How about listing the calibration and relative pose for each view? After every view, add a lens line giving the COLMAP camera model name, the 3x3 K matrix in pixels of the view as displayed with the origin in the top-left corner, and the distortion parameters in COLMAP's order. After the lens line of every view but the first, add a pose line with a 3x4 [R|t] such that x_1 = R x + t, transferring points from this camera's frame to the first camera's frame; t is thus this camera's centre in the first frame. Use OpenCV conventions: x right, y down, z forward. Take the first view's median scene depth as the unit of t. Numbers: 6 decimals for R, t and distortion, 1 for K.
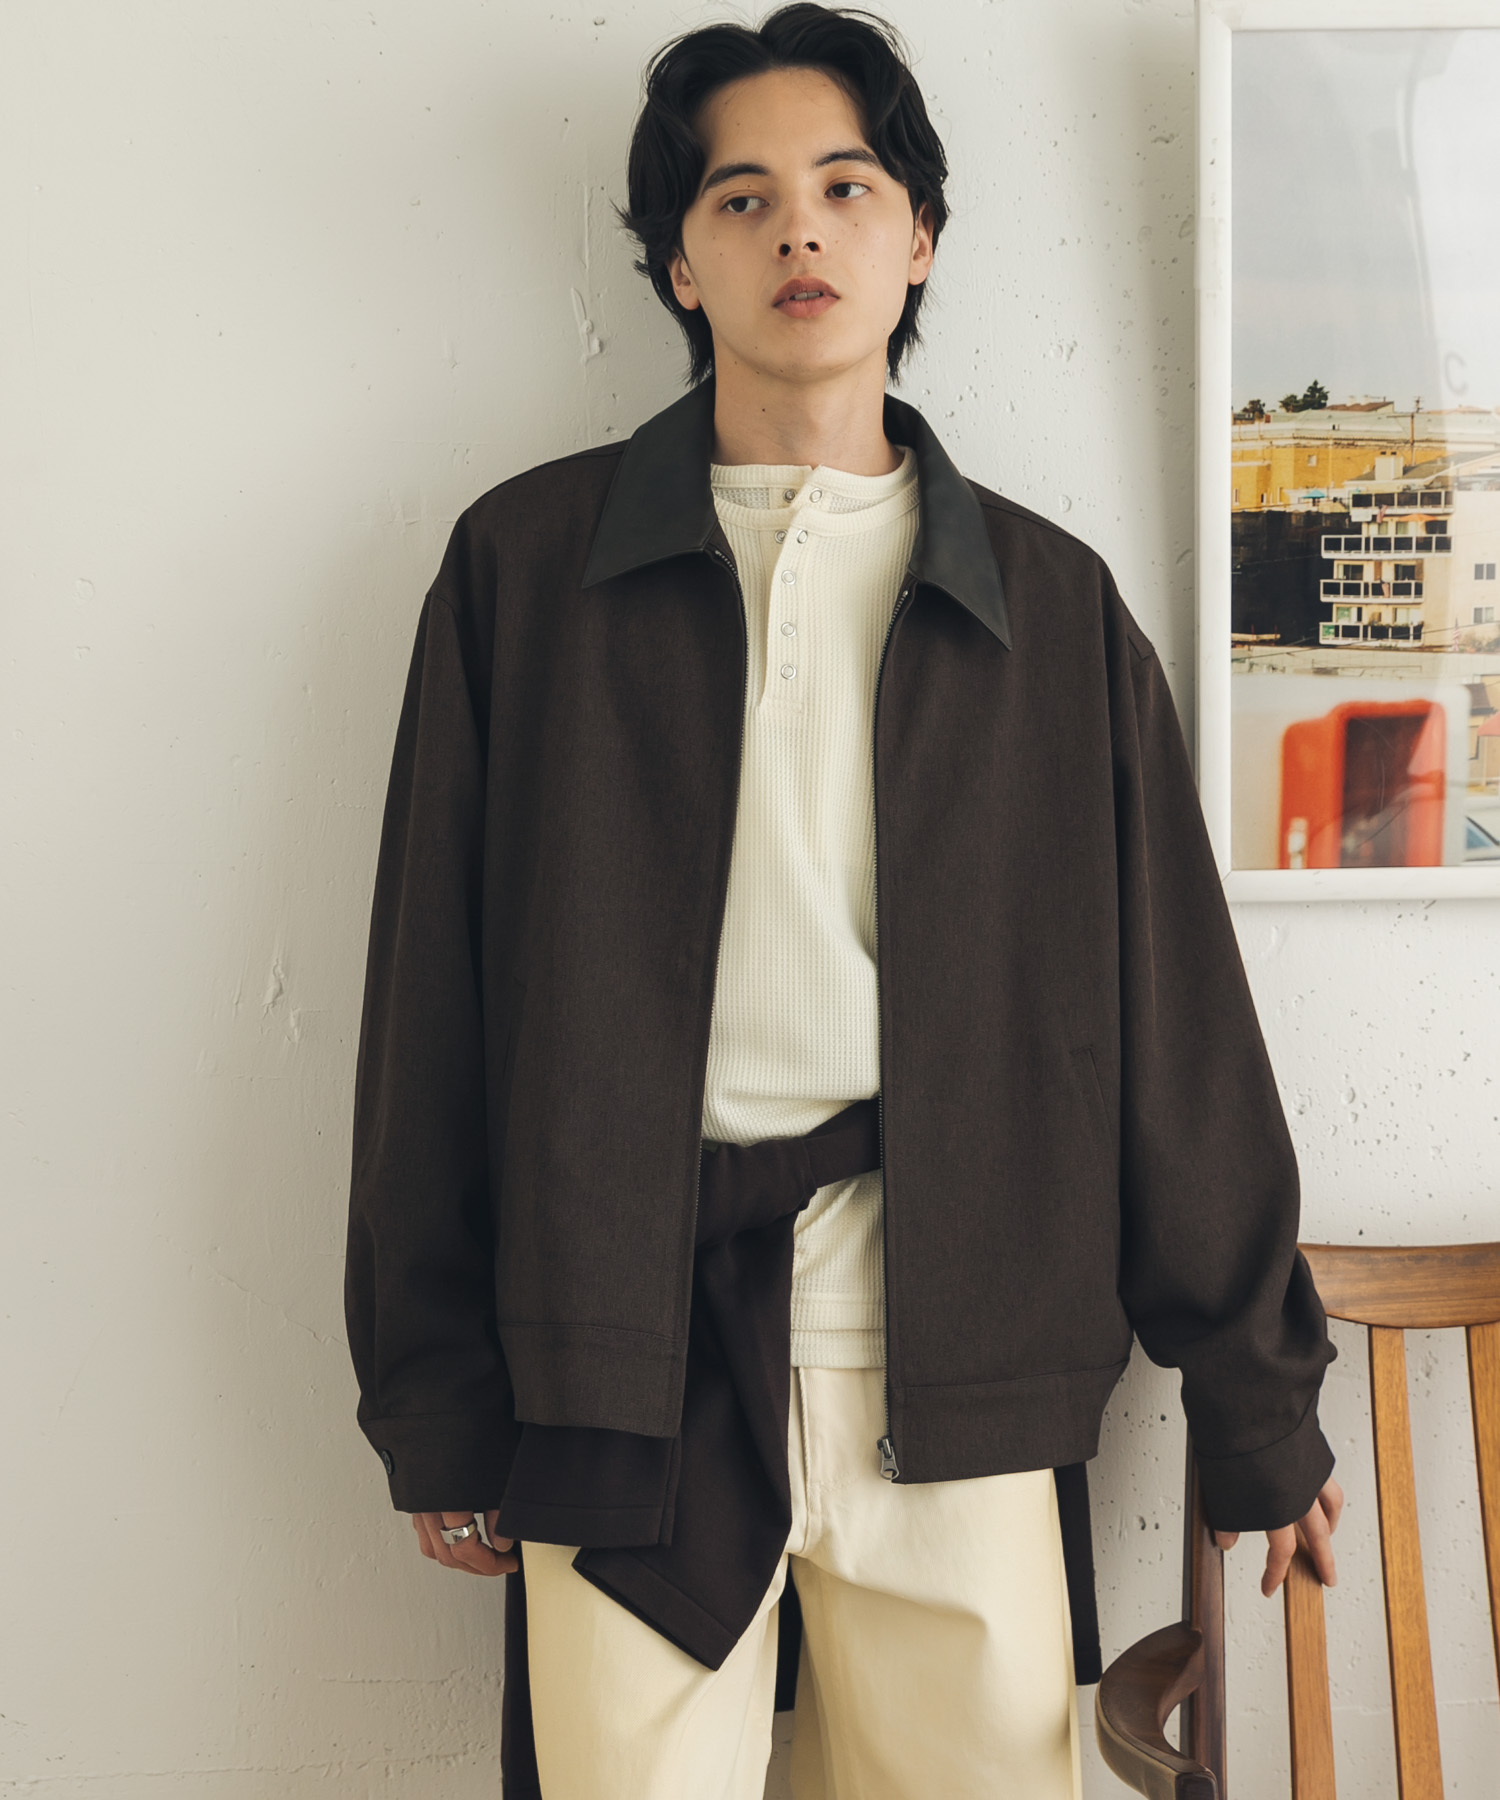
lens RADIAL K [[2547.9, 0, 749.1], [0, 2547.9, 683.8], [0, 0, 1]] dist [0.366794, -1.410818]
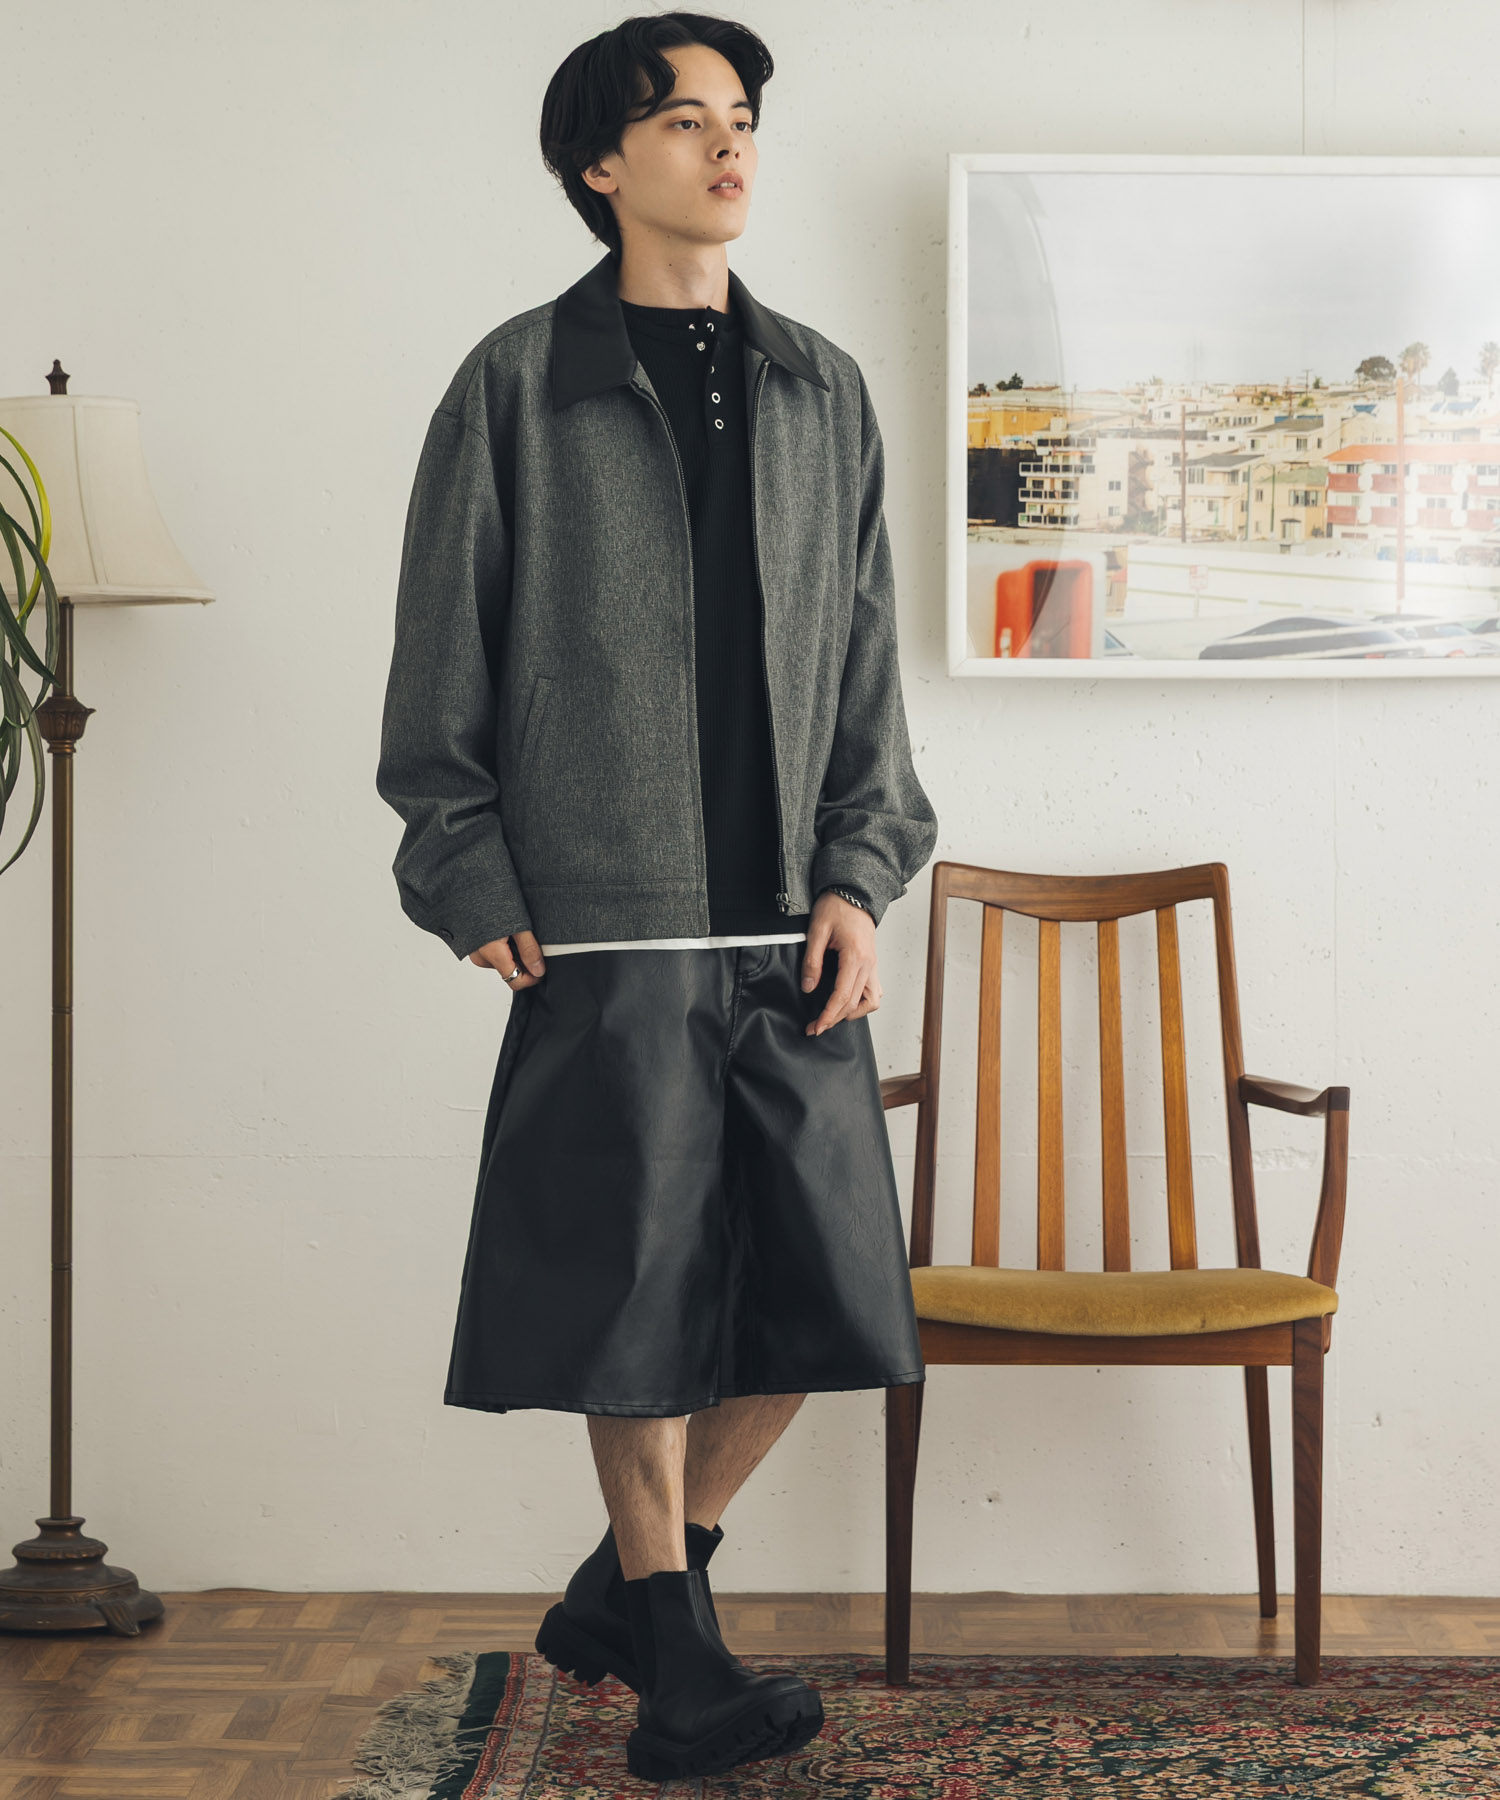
lens RADIAL K [[4137.5, 0, 750.0], [0, 4137.5, 900.0], [0, 0, 1]] dist [-0.058575, 0.246615]
pose [[0.998984, 0.015574, -0.042289, 0.162747], [-0.013816, 0.999041, 0.041556, 0.122007], [0.042895, -0.040929, 0.998241, -1.772926]]
